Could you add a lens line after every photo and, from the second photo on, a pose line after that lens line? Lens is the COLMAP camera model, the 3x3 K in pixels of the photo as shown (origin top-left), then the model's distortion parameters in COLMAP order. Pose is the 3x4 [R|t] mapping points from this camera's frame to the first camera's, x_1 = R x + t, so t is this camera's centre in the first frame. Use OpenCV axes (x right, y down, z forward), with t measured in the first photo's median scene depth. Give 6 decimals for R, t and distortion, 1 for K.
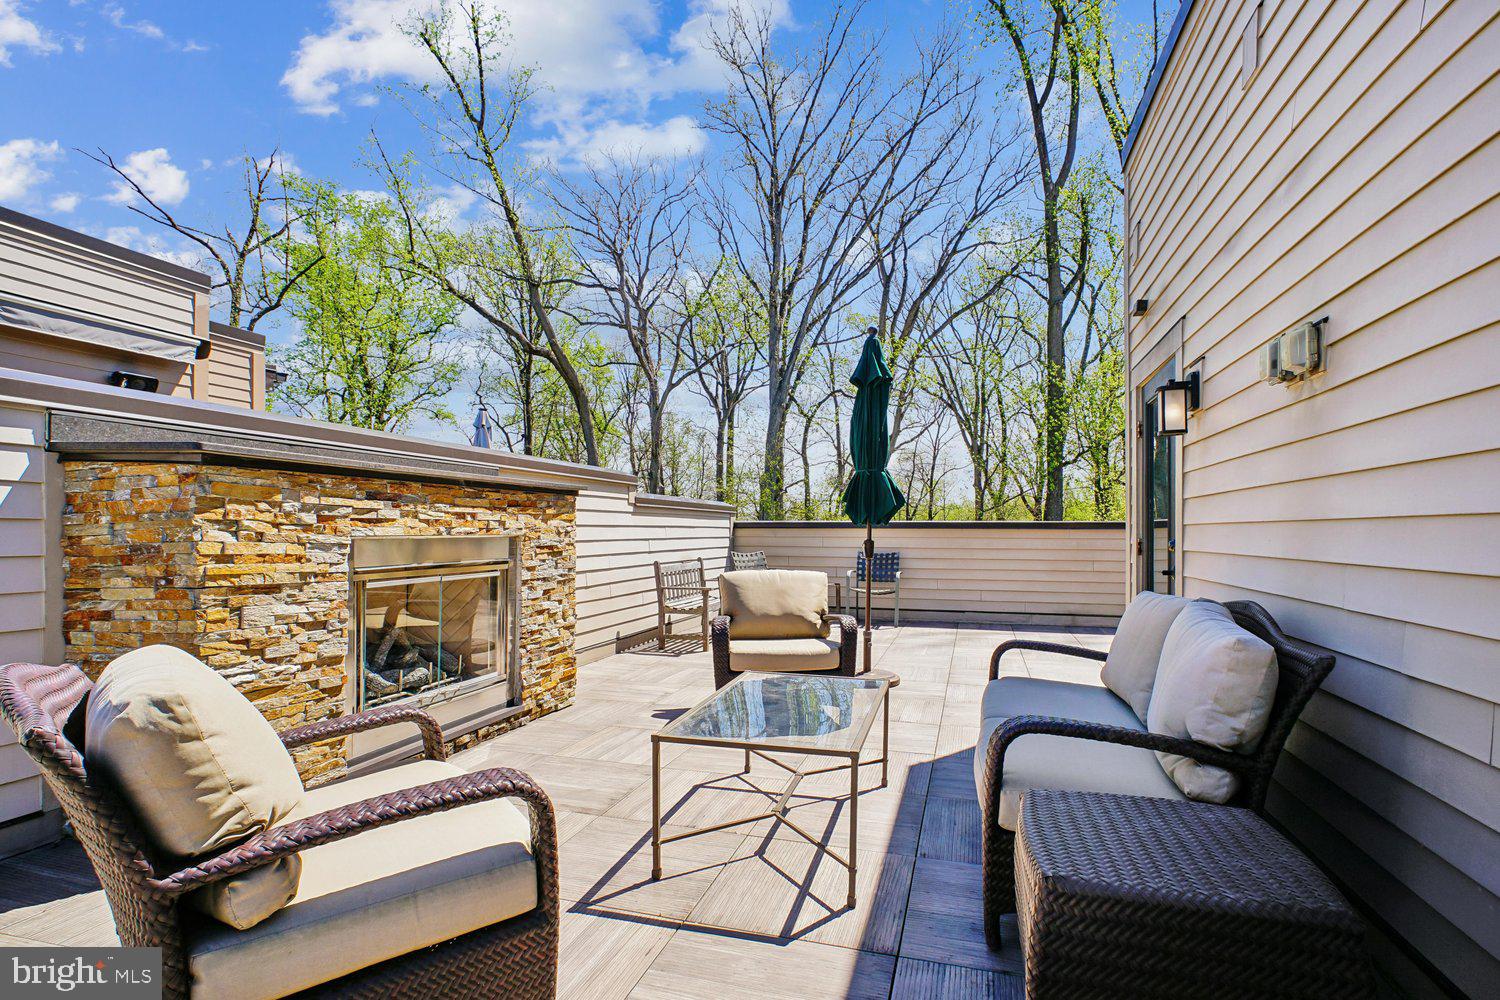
lens RADIAL K [[747.6, 0, 750.0], [0, 747.6, 500.0], [0, 0, 1]] dist [-0.042086, 0.019163]
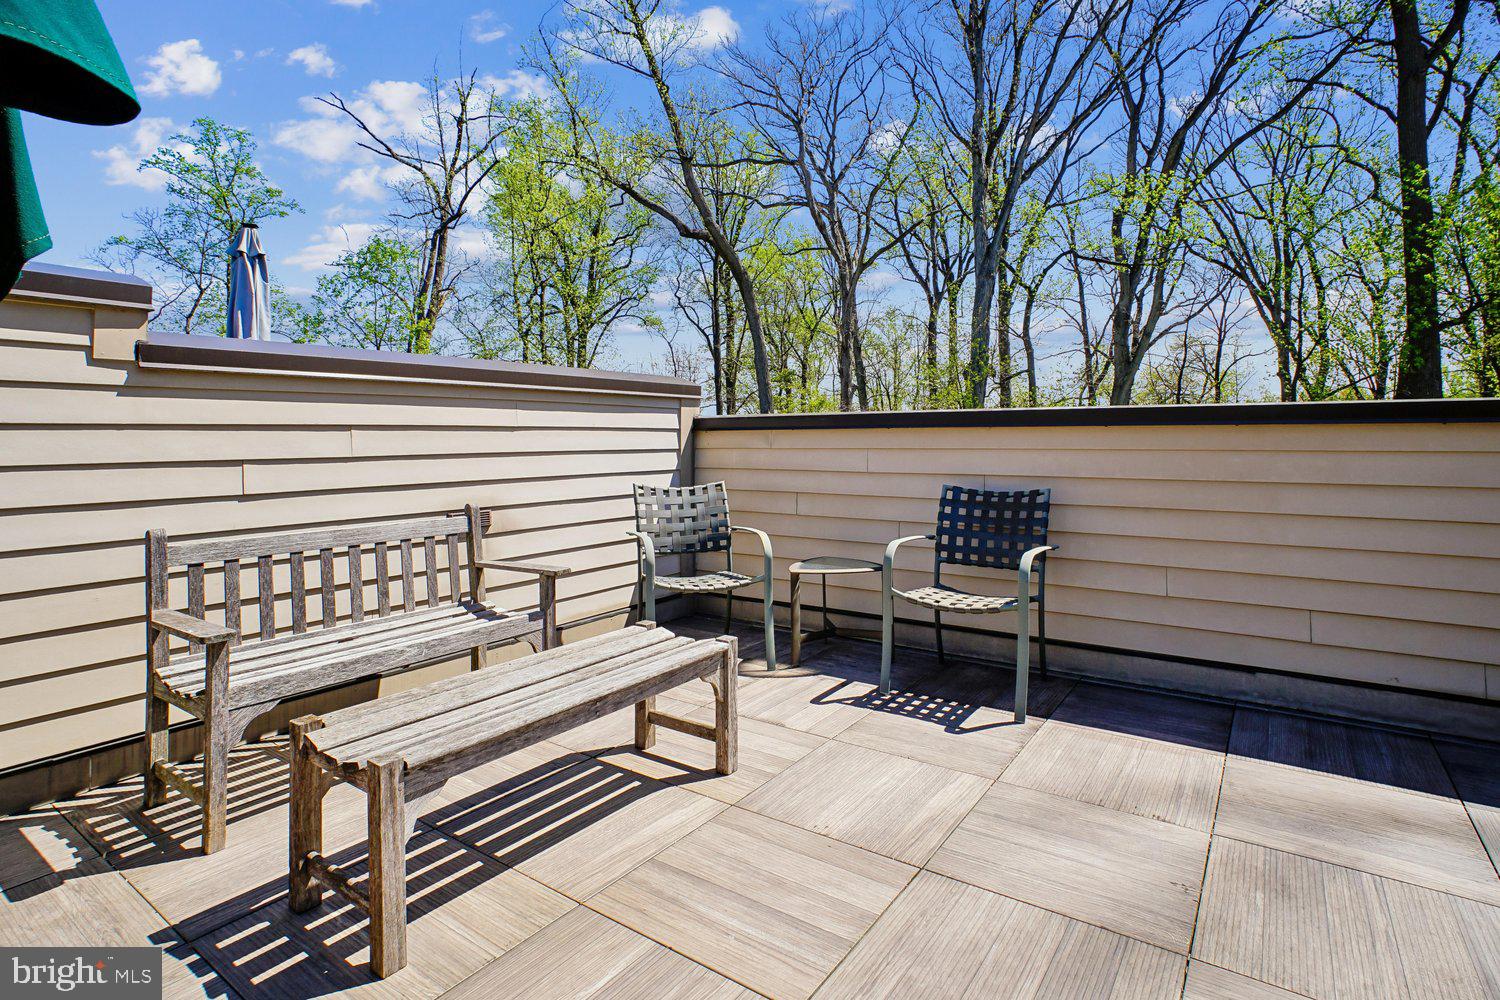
lens RADIAL K [[754.5, 0, 748.8], [0, 754.5, 380.0], [0, 0, 1]] dist [-0.056352, 0.034773]
pose [[0.945309, -0.032678, -0.324534, 0.044031], [0.021382, 0.999037, -0.038311, 0.006109], [0.325474, 0.029276, 0.945098, 0.142479]]
